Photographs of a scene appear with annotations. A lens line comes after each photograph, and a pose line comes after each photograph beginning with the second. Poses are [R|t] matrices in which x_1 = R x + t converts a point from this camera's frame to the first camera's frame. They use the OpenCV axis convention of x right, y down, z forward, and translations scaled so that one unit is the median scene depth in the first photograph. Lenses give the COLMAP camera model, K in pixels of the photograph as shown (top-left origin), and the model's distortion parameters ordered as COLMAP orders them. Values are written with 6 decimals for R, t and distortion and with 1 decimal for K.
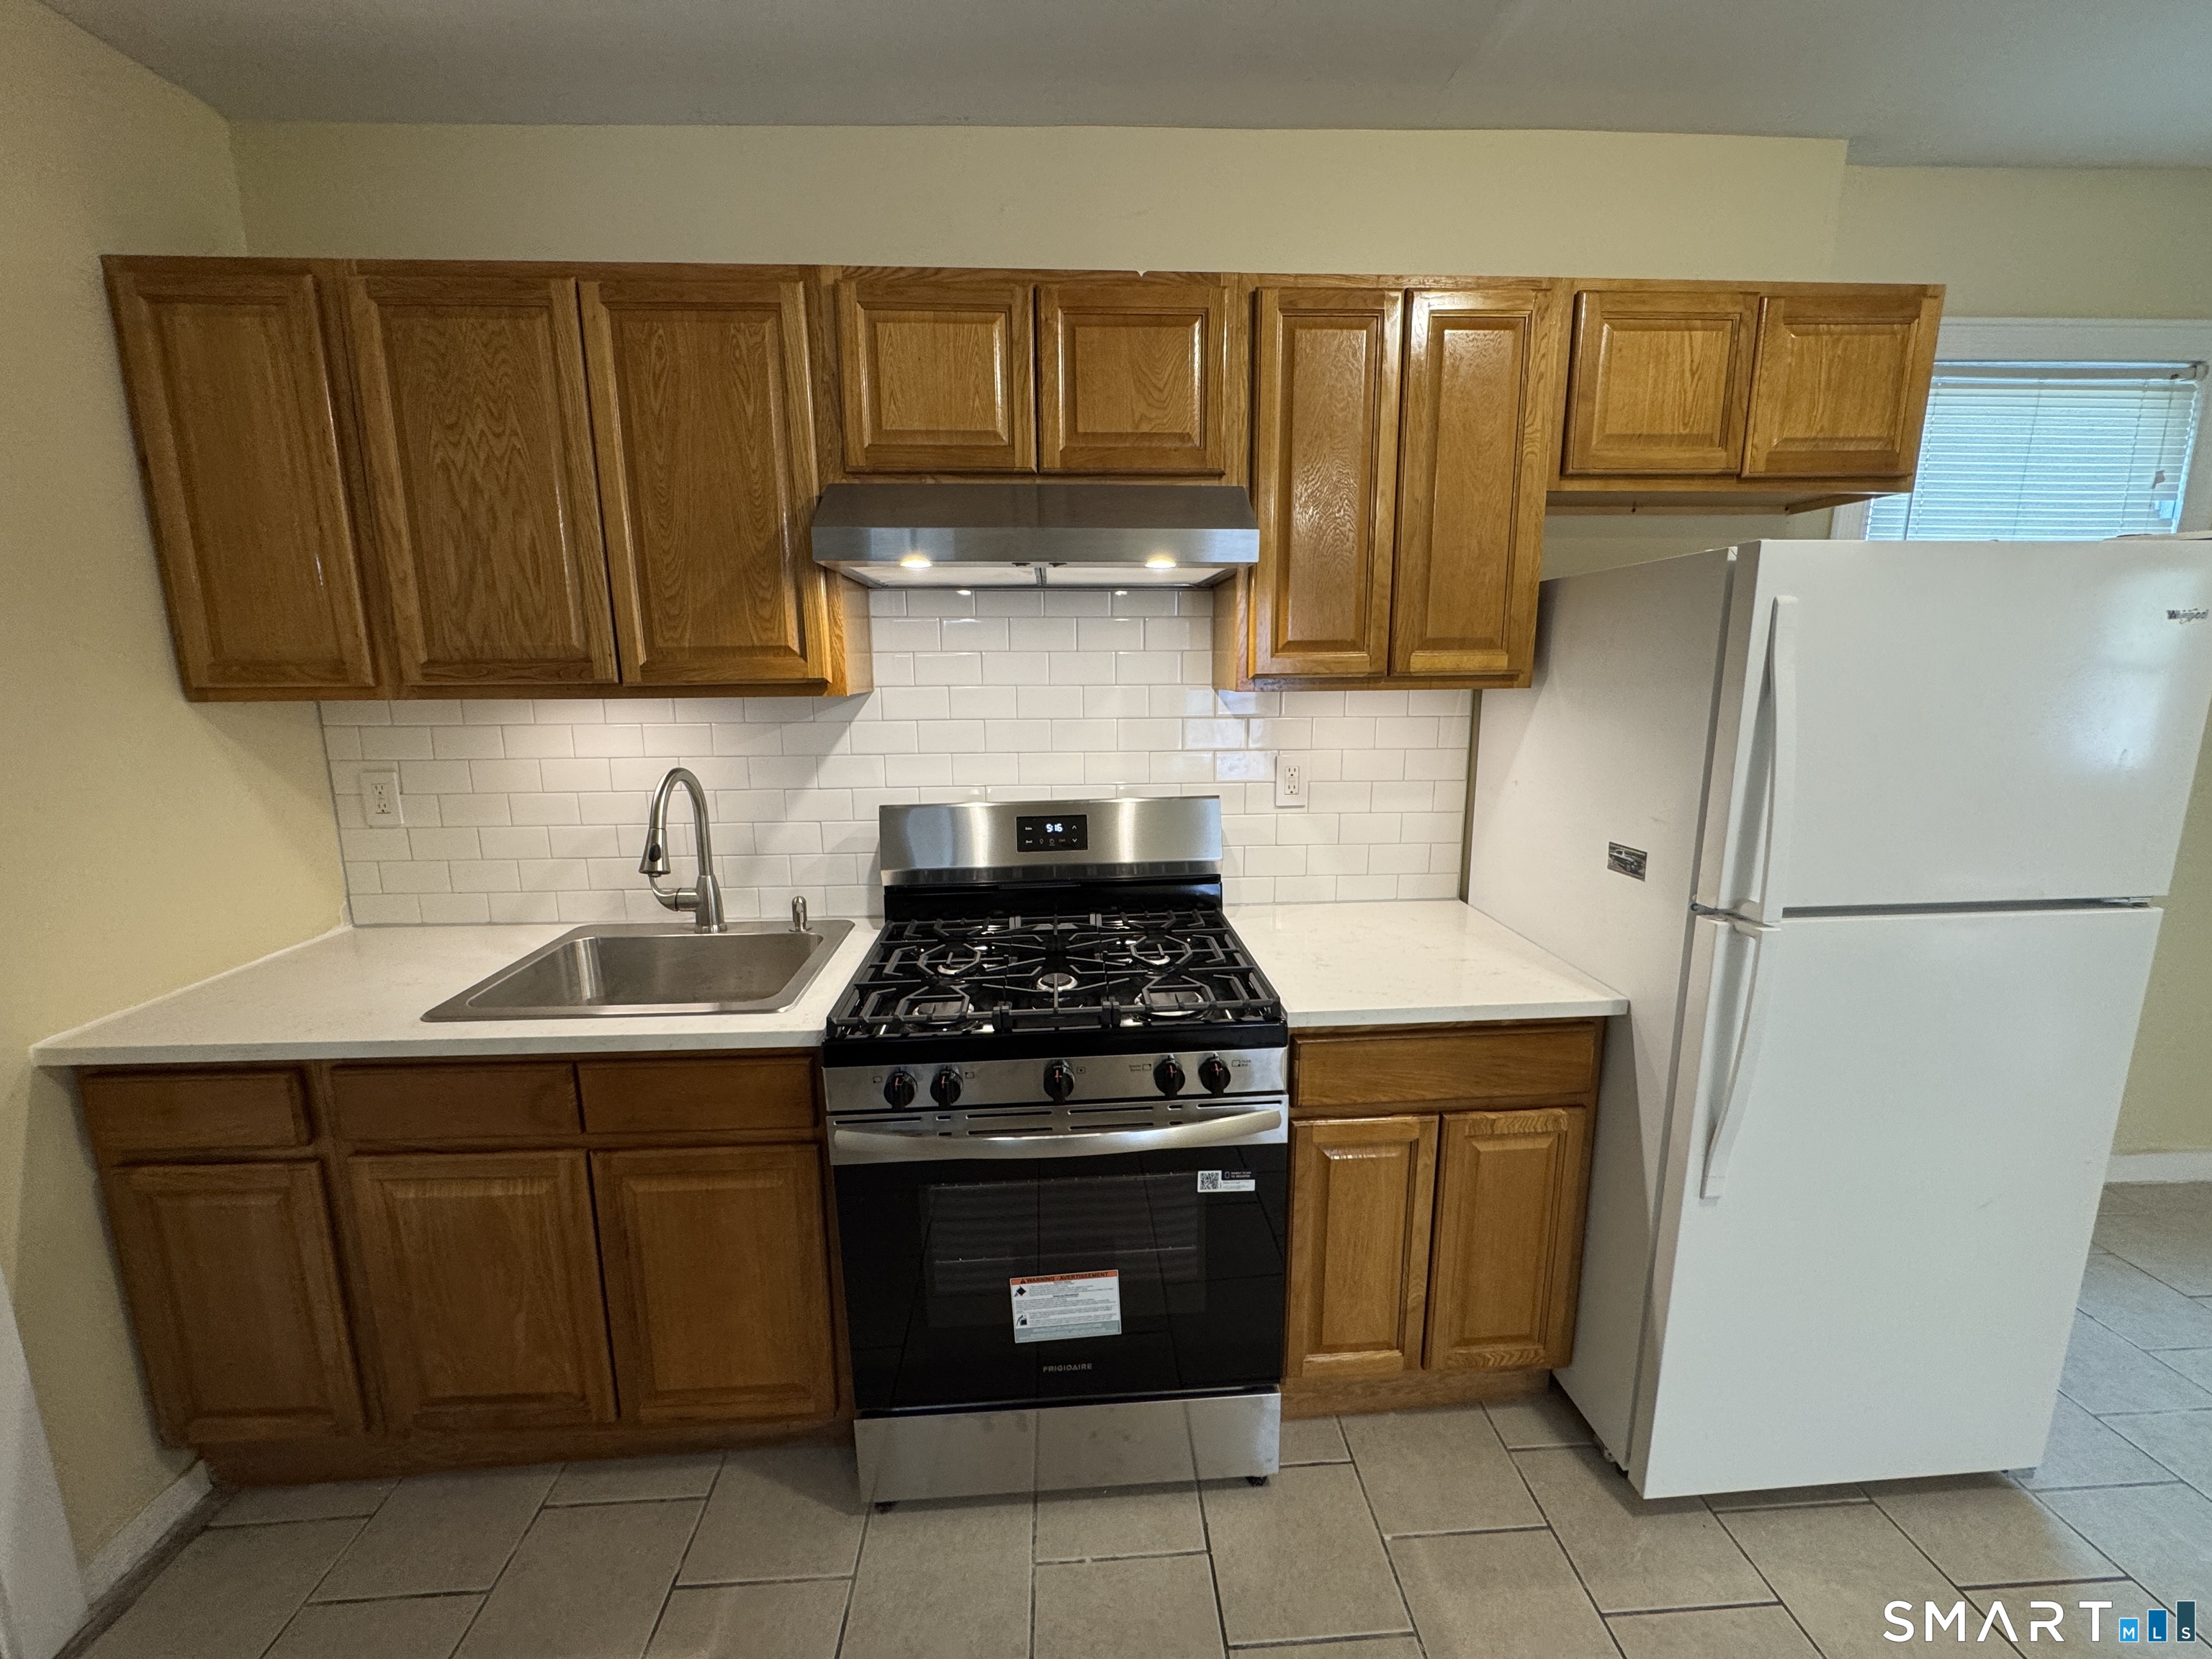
lens RADIAL K [[885.5, 0, 1106.0], [0, 885.5, 829.5], [0, 0, 1]] dist [-0.004267, -0.000128]
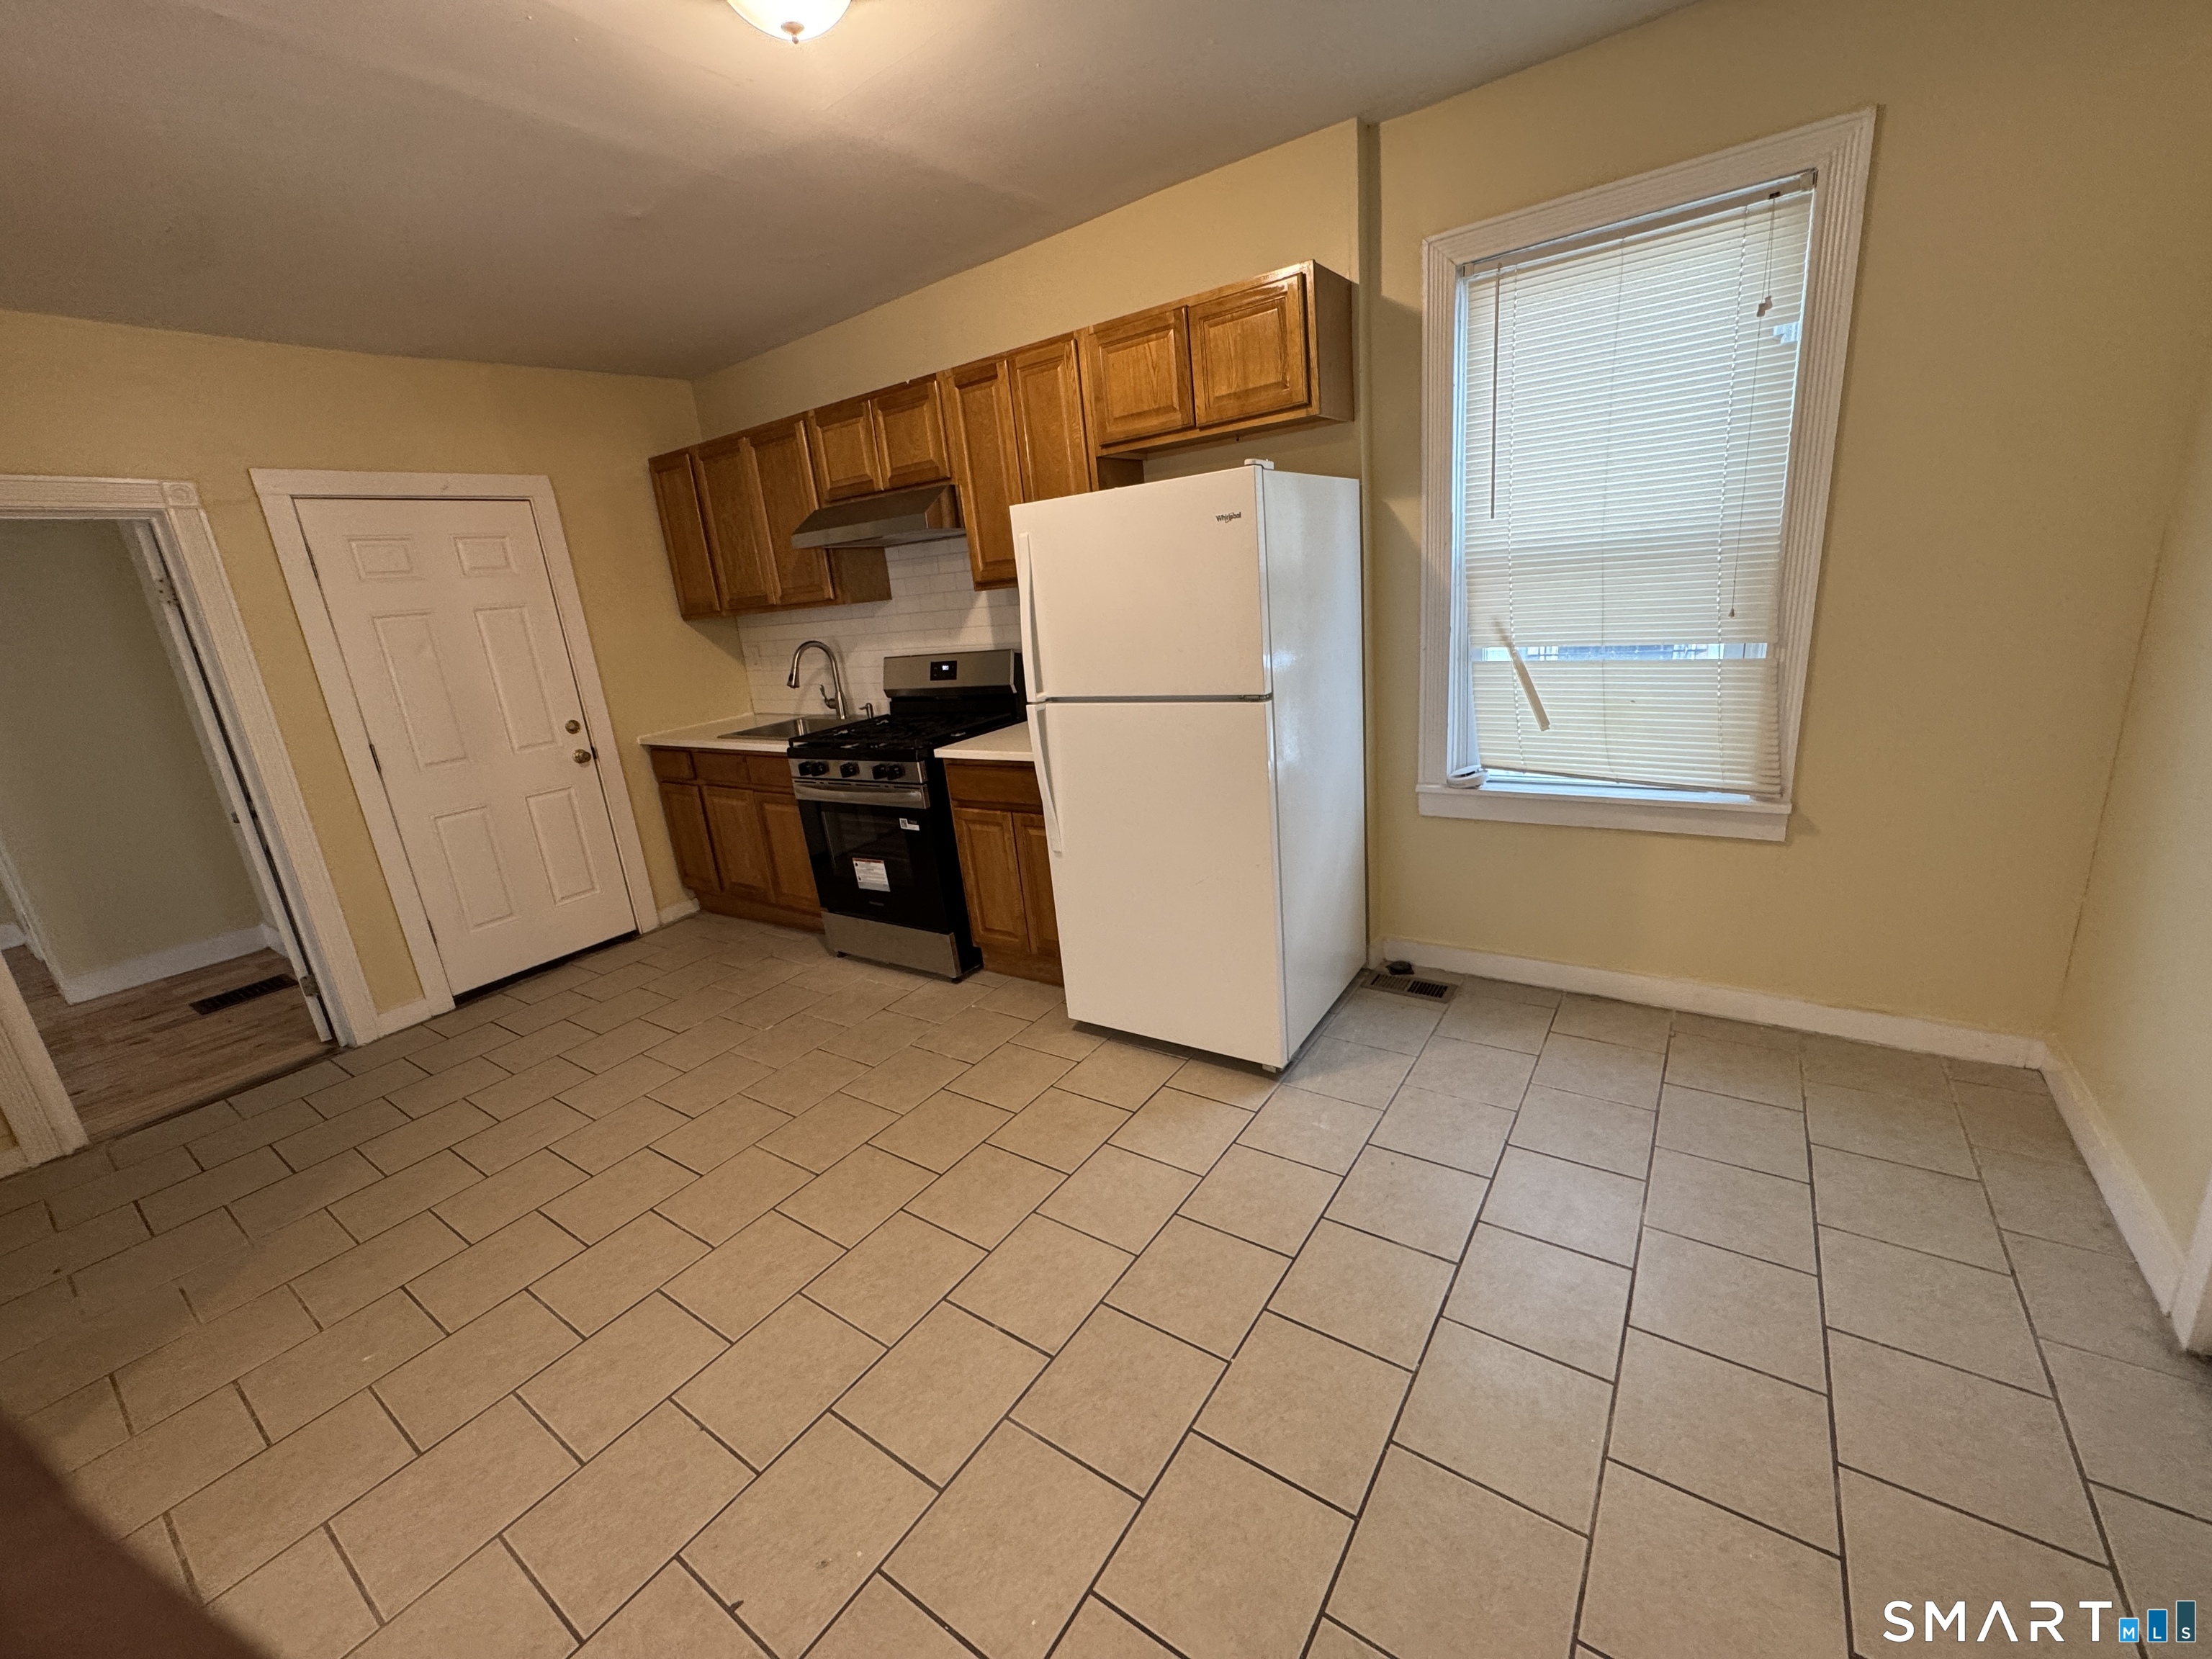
lens RADIAL K [[885.5, 0, 1106.0], [0, 885.5, 829.5], [0, 0, 1]] dist [-0.004267, -0.000128]
pose [[0.789732, 0.102562, -0.604817, 1.698019], [-0.023210, 0.990214, 0.137610, 0.088612], [0.613013, -0.094637, 0.784385, -0.388838]]
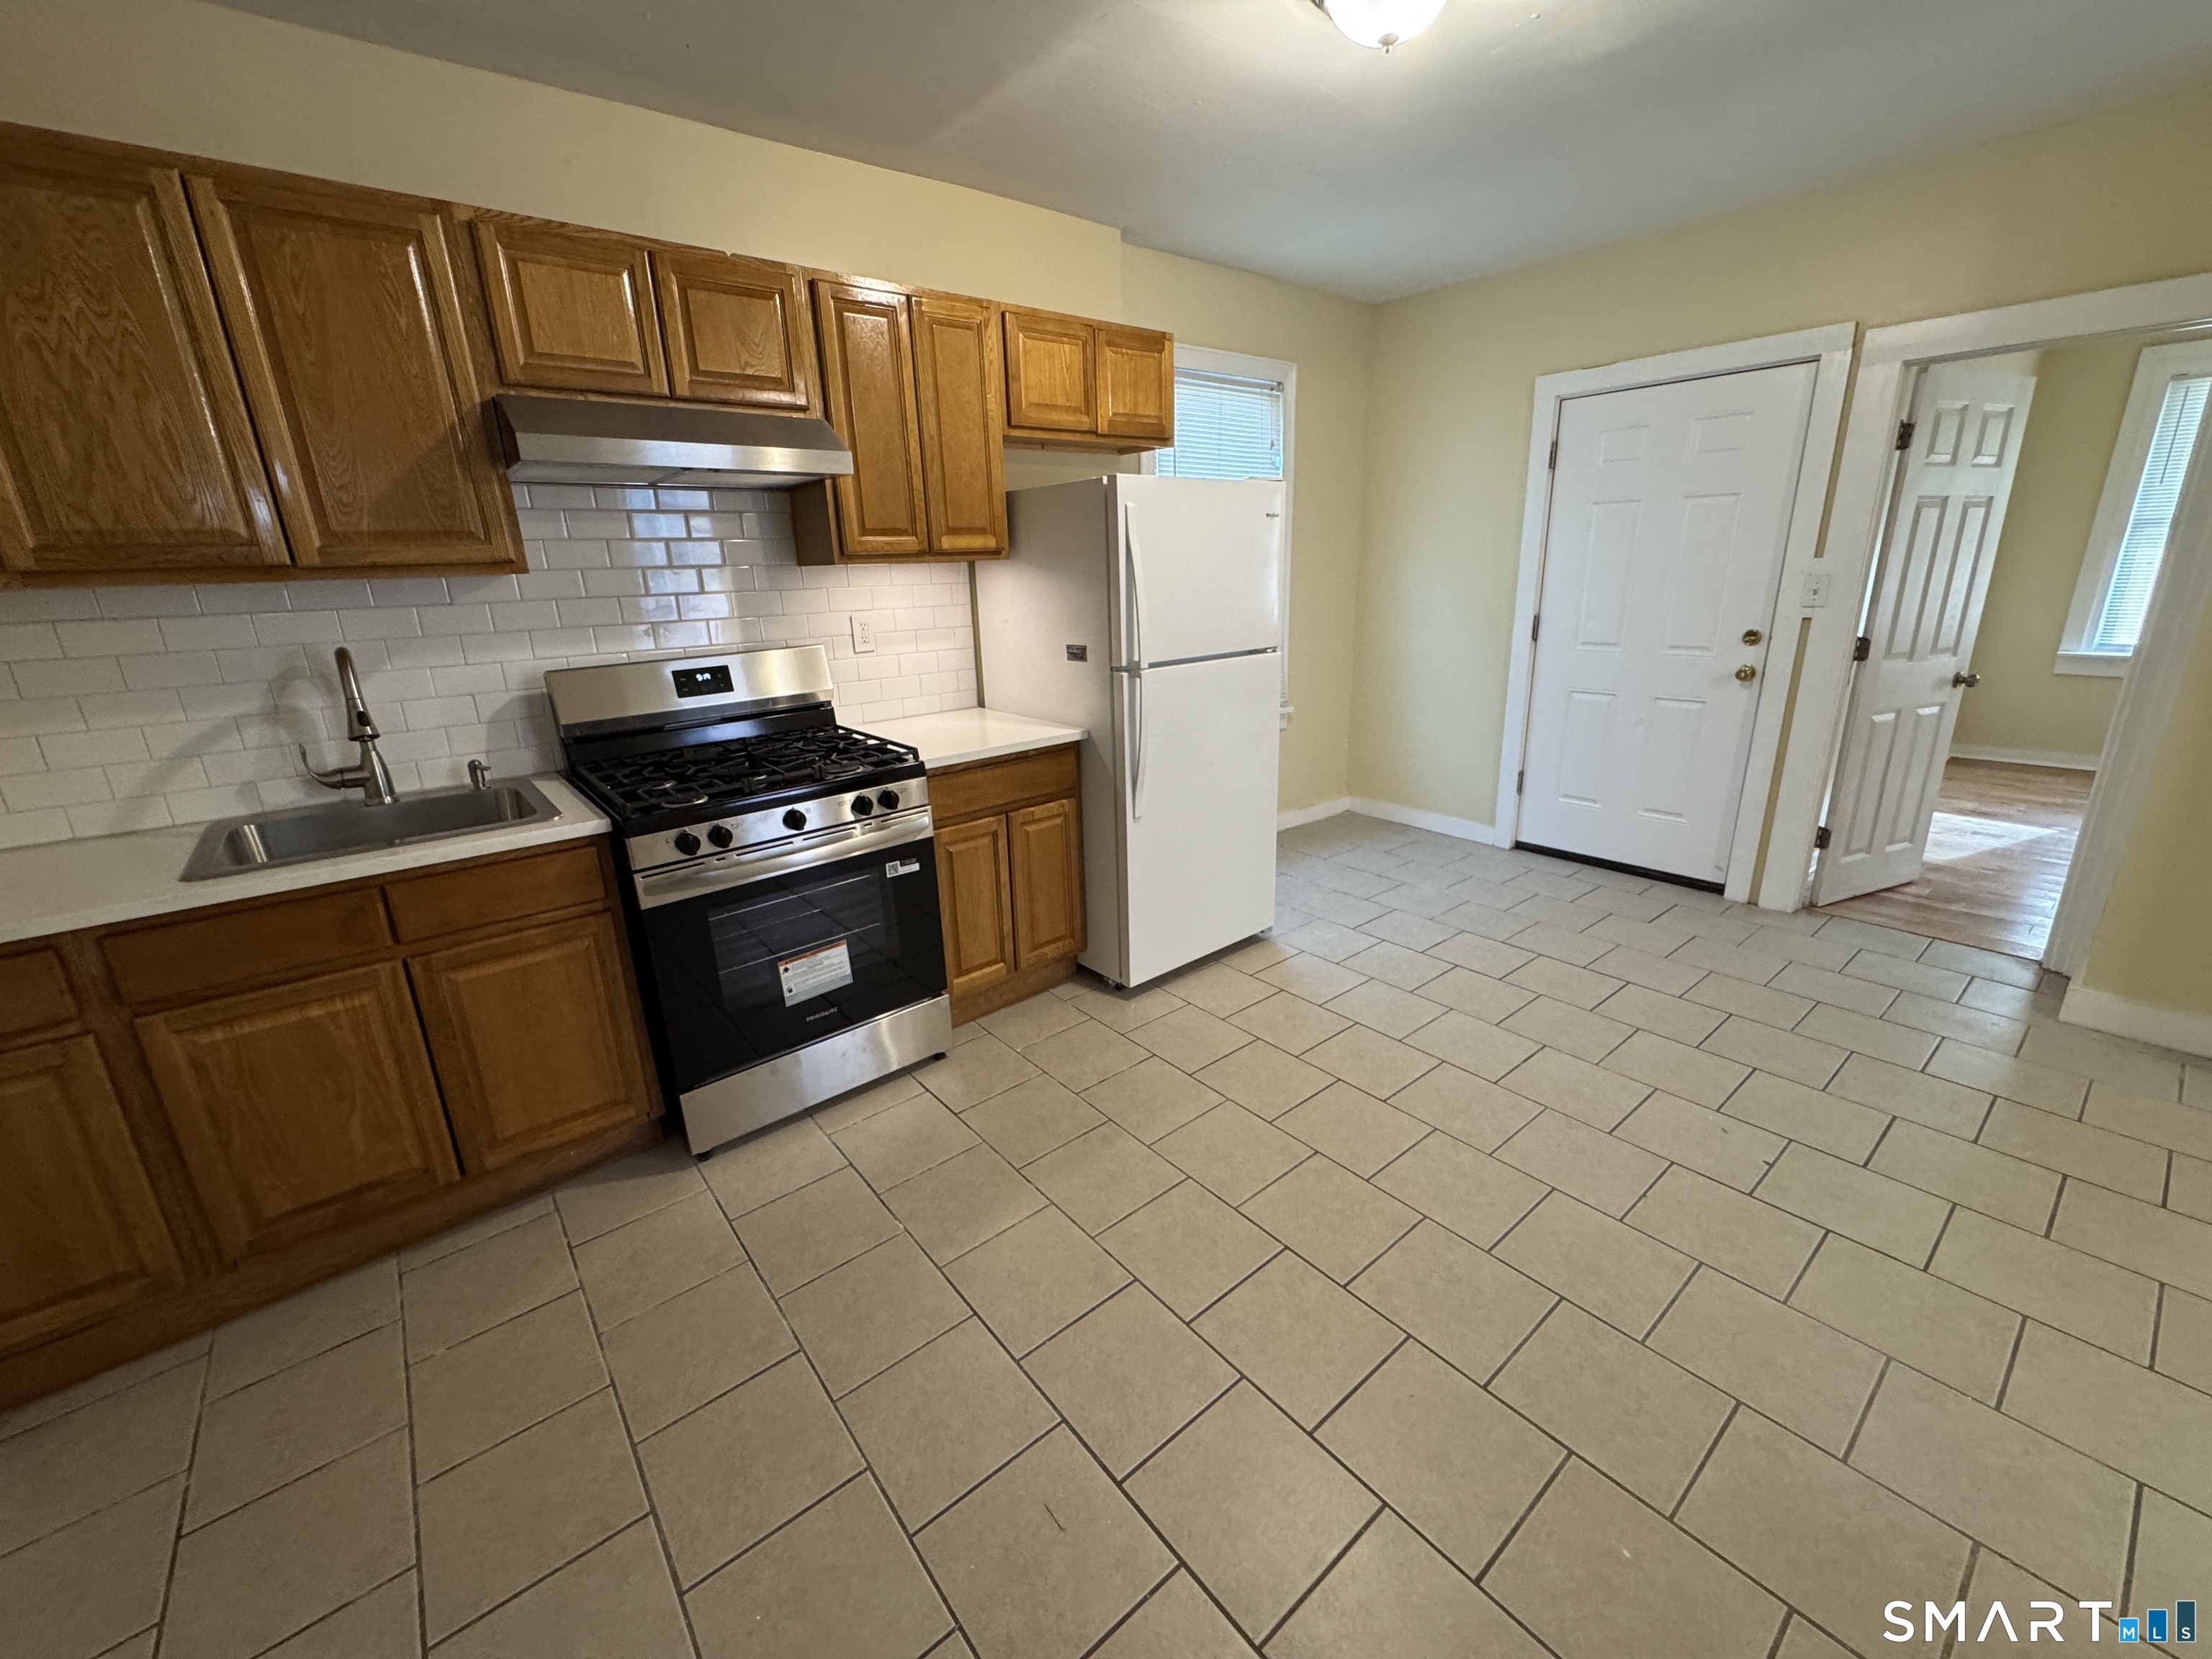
lens RADIAL K [[885.5, 0, 1106.0], [0, 885.5, 829.5], [0, 0, 1]] dist [-0.004267, -0.000128]
pose [[0.803248, -0.187569, 0.565341, -0.433696], [0.133002, 0.981641, 0.136717, 0.143668], [-0.580606, -0.034626, 0.813448, -0.496488]]
